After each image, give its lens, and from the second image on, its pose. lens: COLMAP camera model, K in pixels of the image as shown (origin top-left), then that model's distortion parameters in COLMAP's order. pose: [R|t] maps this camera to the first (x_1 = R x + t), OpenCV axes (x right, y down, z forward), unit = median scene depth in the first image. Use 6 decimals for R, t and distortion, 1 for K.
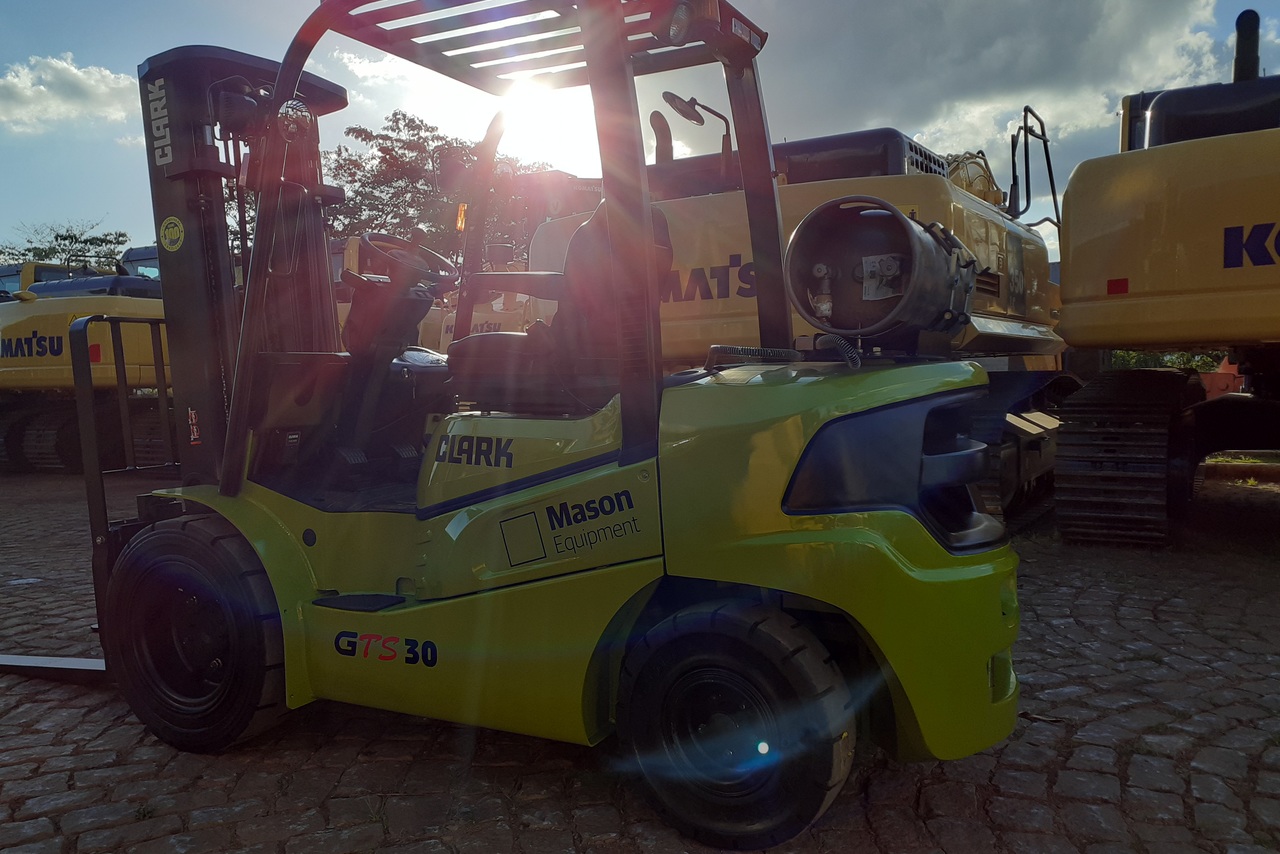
lens RADIAL K [[1113.6, 0, 682.2], [0, 1113.6, 412.0], [0, 0, 1]] dist [0.037917, -0.059908]
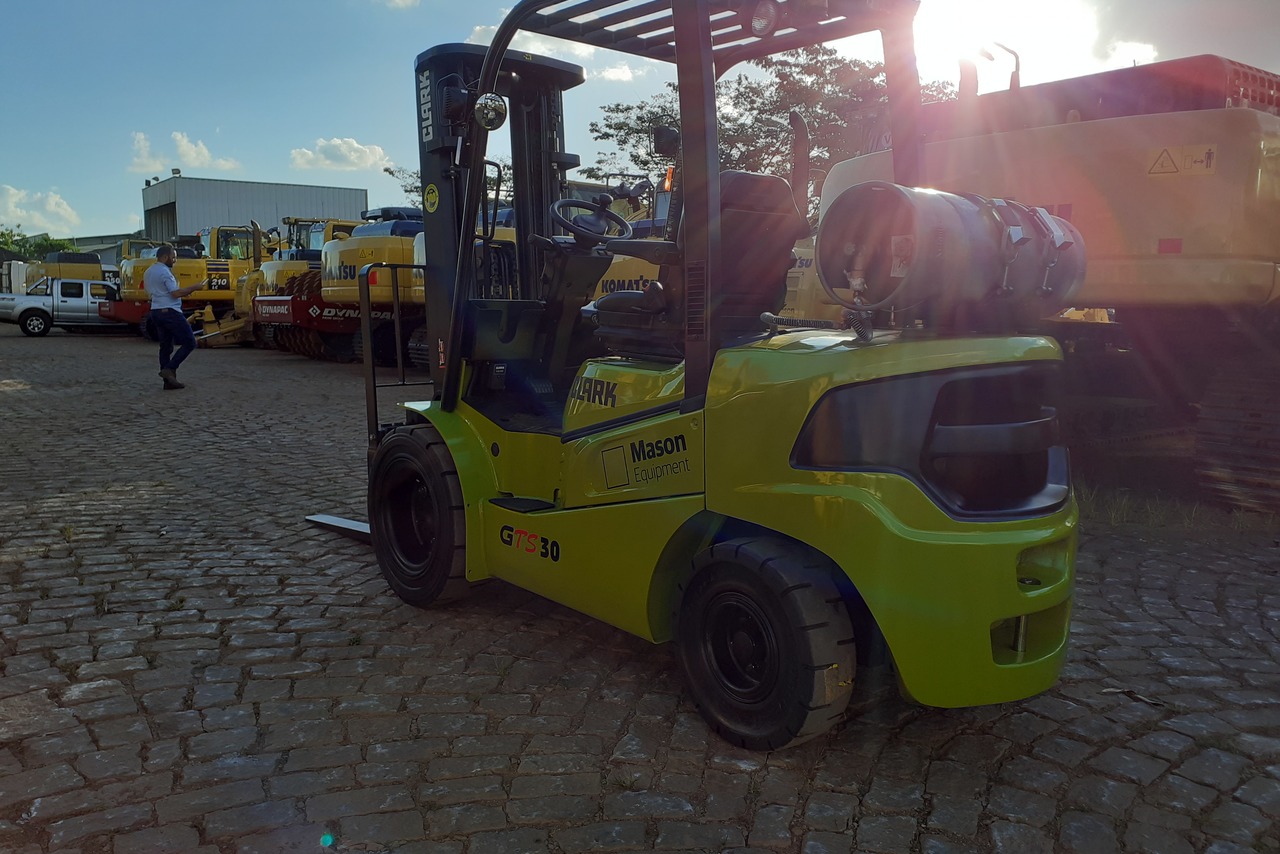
lens RADIAL K [[1132.9, 0, 643.1], [0, 1132.9, 423.4], [0, 0, 1]] dist [0.064559, -0.073309]
pose [[0.913919, 0.080731, -0.397787, 0.315224], [-0.049234, 0.994833, 0.088786, -0.036985], [0.402900, -0.061559, 0.913172, -0.086786]]
